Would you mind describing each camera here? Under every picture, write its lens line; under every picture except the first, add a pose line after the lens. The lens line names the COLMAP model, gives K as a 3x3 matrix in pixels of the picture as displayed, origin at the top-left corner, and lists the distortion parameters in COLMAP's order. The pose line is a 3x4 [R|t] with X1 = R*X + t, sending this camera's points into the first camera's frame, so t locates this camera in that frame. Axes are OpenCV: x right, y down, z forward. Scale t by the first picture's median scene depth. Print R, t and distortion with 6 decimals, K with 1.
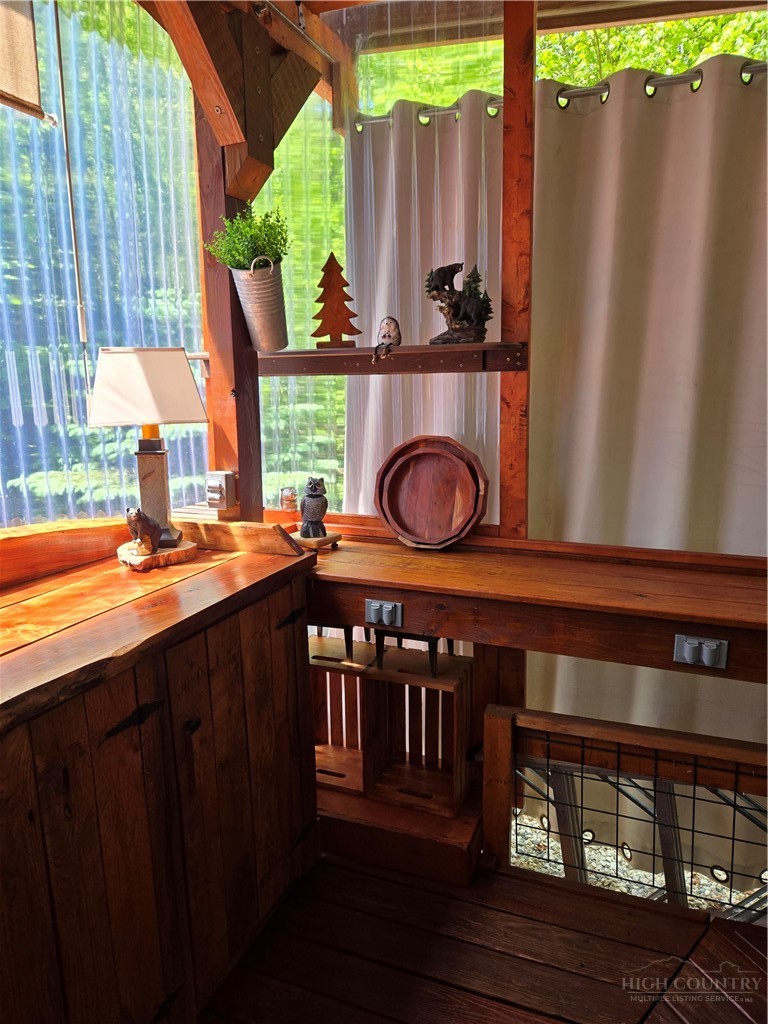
lens RADIAL K [[695.7, 0, 379.3], [0, 695.7, 519.9], [0, 0, 1]] dist [0.080651, -0.066625]
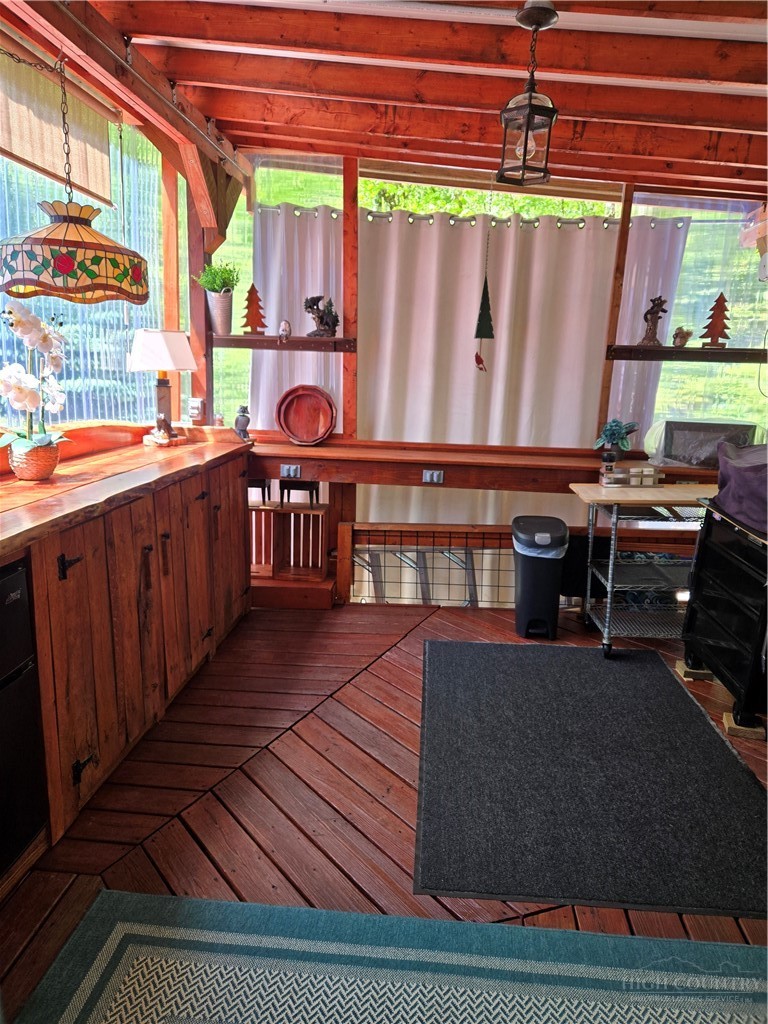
lens RADIAL K [[695.7, 0, 379.3], [0, 695.7, 519.9], [0, 0, 1]] dist [0.080651, -0.066625]
pose [[0.955436, -0.019512, 0.294554, -0.318430], [0.012234, 0.999573, 0.026531, 0.208111], [-0.294945, -0.021745, 0.955267, -0.920246]]
